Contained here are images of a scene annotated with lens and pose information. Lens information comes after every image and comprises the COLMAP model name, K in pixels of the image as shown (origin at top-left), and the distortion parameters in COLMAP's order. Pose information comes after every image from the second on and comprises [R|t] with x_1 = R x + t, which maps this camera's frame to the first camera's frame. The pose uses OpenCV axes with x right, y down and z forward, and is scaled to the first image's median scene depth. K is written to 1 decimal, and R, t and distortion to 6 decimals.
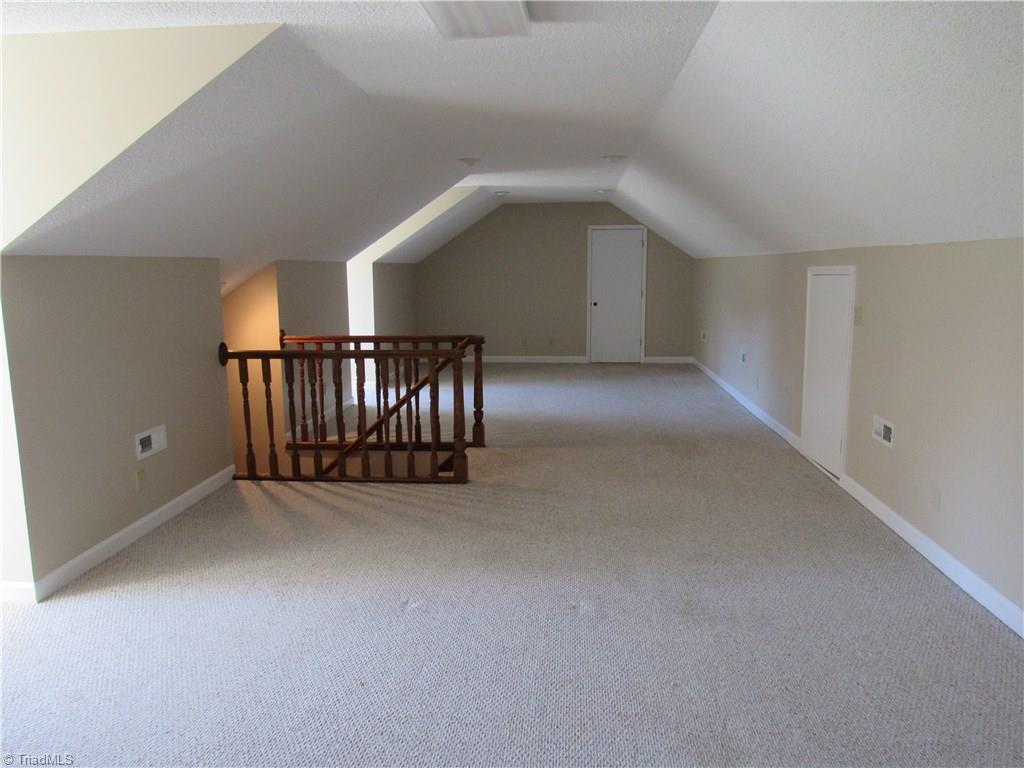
lens RADIAL K [[732.0, 0, 517.1], [0, 732.0, 380.2], [0, 0, 1]] dist [-0.029425, 0.008866]
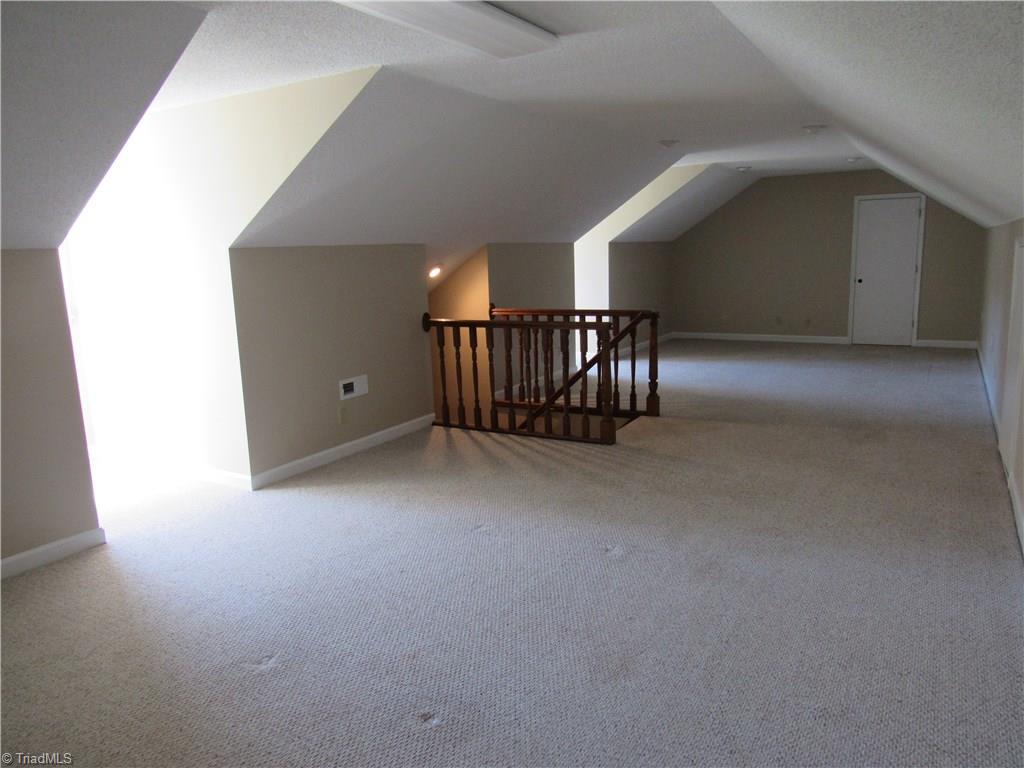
lens RADIAL K [[732.0, 0, 517.1], [0, 732.0, 380.2], [0, 0, 1]] dist [-0.029425, 0.008866]
pose [[0.903211, 0.057136, -0.425377, 0.223171], [-0.043001, 0.998159, 0.042766, 0.002362], [0.427038, -0.020336, 0.904005, -0.043724]]
